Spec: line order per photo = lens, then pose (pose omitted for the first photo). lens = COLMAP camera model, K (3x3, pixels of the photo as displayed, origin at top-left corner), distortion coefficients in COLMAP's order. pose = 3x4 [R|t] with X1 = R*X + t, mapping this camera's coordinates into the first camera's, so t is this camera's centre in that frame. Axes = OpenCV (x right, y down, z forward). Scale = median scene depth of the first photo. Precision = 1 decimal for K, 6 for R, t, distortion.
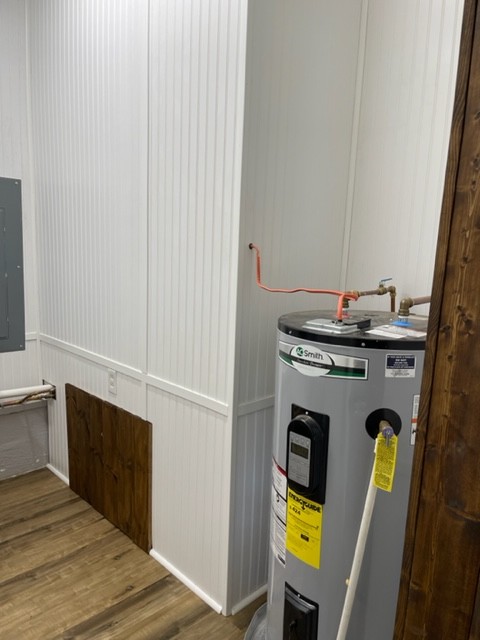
lens RADIAL K [[490.3, 0, 239.9], [0, 490.3, 319.7], [0, 0, 1]] dist [-0.012932, -0.035717]
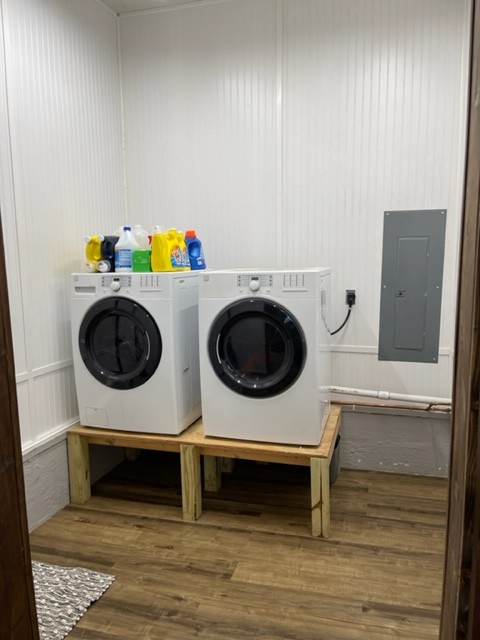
lens RADIAL K [[490.3, 0, 241.5], [0, 490.3, 319.9], [0, 0, 1]] dist [-0.012932, -0.035717]
pose [[0.503357, 0.079879, -0.860378, 0.343998], [-0.119439, 0.992592, 0.022278, -0.008319], [0.855784, 0.091549, 0.509169, 0.070276]]
